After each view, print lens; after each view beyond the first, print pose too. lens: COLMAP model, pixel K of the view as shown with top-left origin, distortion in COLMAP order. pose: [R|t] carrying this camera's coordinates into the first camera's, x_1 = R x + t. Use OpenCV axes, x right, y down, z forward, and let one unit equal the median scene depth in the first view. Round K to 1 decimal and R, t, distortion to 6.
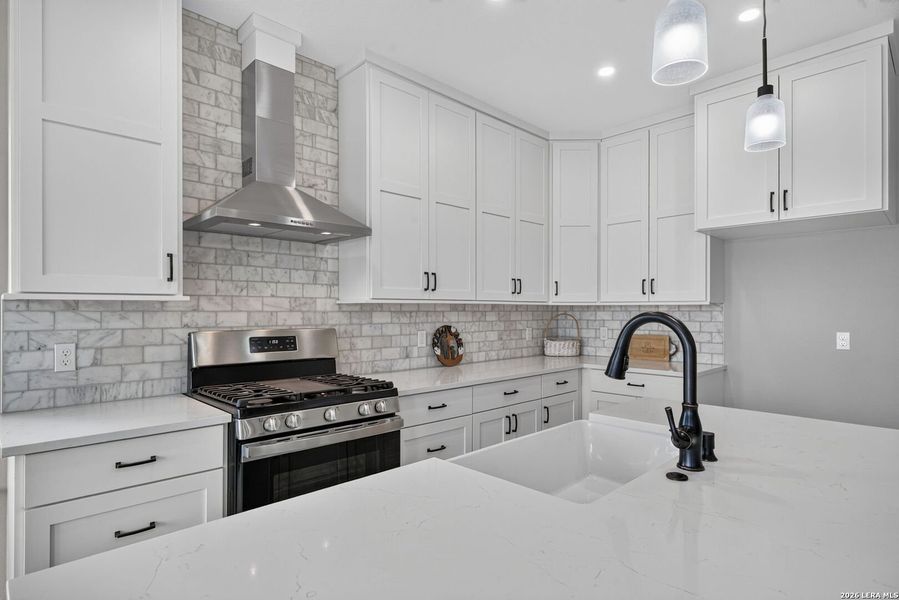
lens RADIAL K [[478.4, 0, 448.2], [0, 478.4, 308.0], [0, 0, 1]] dist [-0.001534, 0.001636]
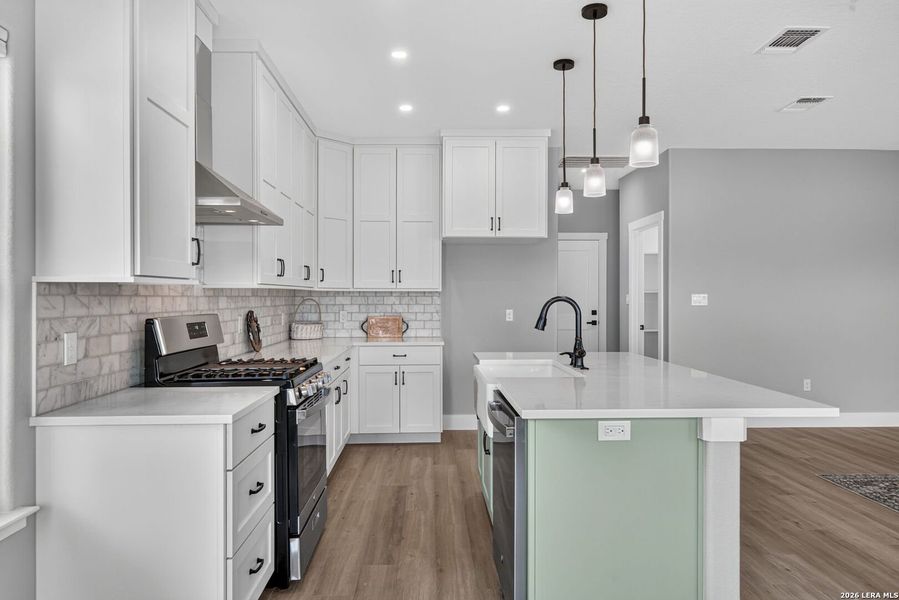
lens RADIAL K [[598.7, 0, 447.9], [0, 598.7, 295.4], [0, 0, 1]] dist [-0.004337, -0.000883]
pose [[0.670600, 0.001369, 0.741818, -0.847783], [-0.003812, 0.999991, 0.001601, 0.001646], [-0.741810, -0.003901, 0.670599, -0.171786]]
